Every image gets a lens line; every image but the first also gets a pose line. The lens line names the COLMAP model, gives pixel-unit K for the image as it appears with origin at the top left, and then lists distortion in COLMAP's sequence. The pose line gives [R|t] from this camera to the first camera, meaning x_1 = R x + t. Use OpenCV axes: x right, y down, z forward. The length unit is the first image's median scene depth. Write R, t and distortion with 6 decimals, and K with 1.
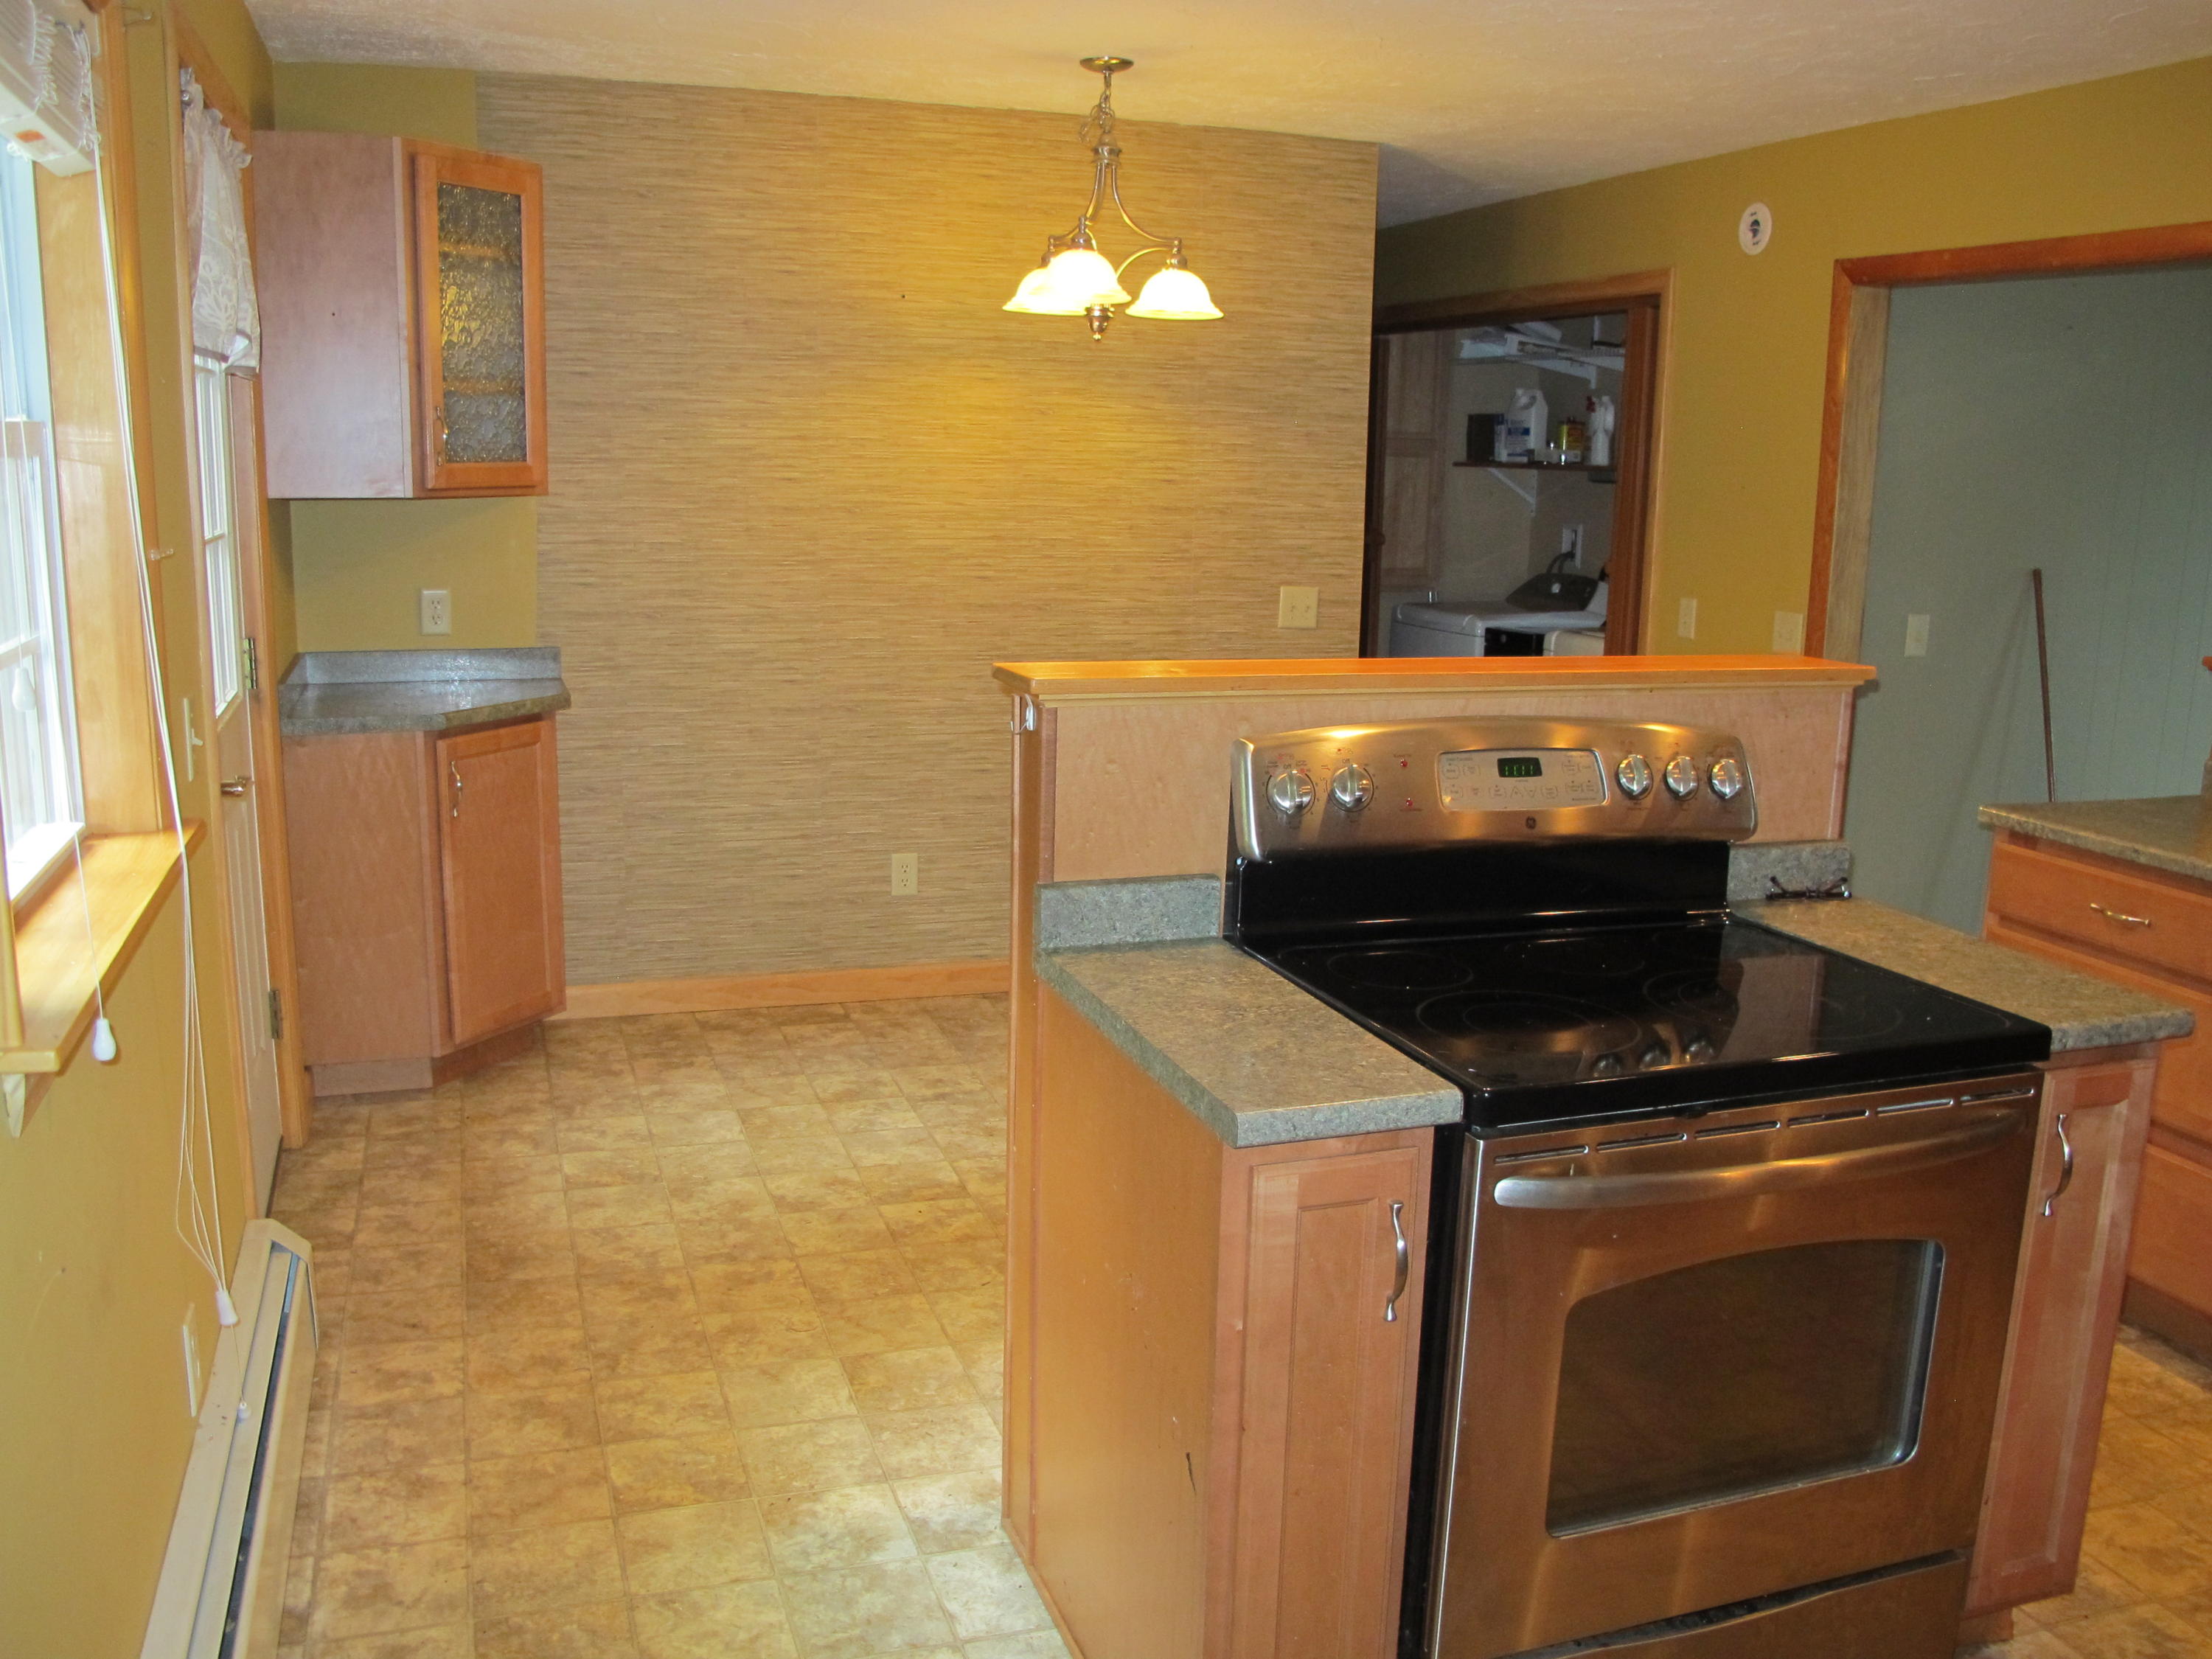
lens RADIAL K [[1810.1, 0, 1075.4], [0, 1810.1, 822.1], [0, 0, 1]] dist [-0.085717, 0.080337]
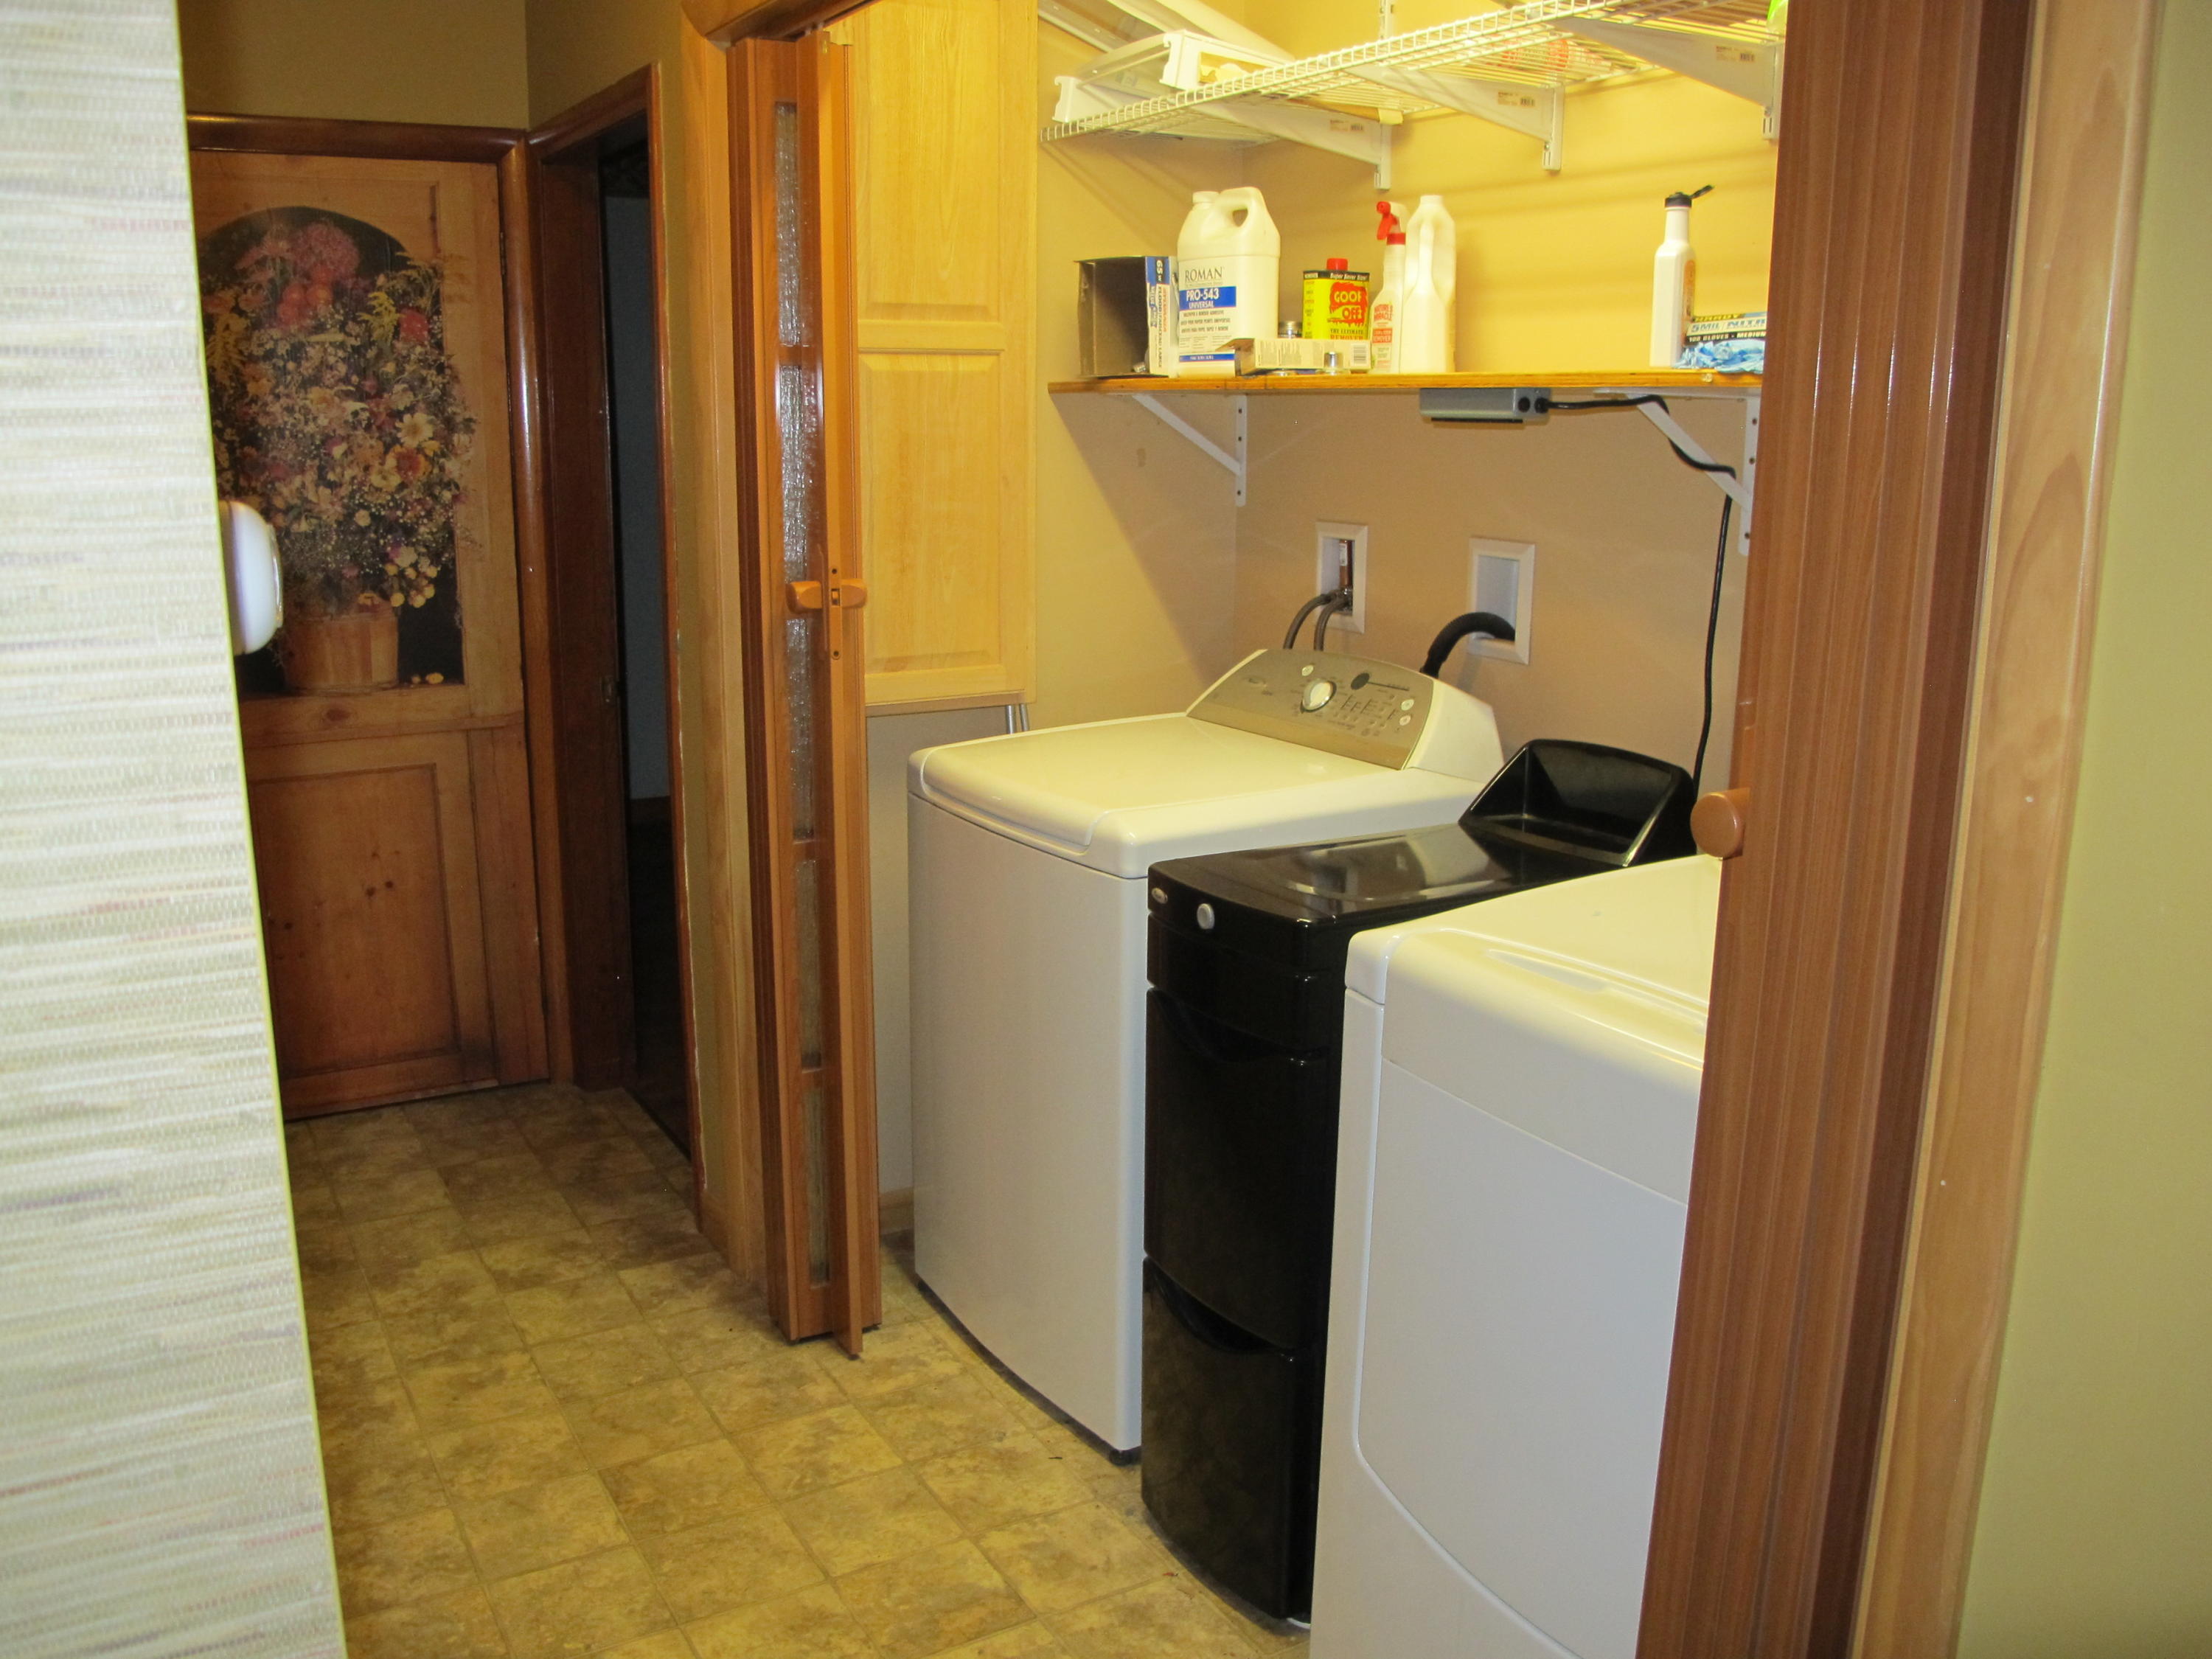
lens RADIAL K [[1810.1, 0, 1075.4], [0, 1810.1, 822.1], [0, 0, 1]] dist [-0.085717, 0.080337]
pose [[0.980913, -0.068512, 0.181977, -0.040948], [0.063744, 0.997455, 0.031931, -0.024470], [-0.183702, -0.019721, 0.982784, 0.122036]]
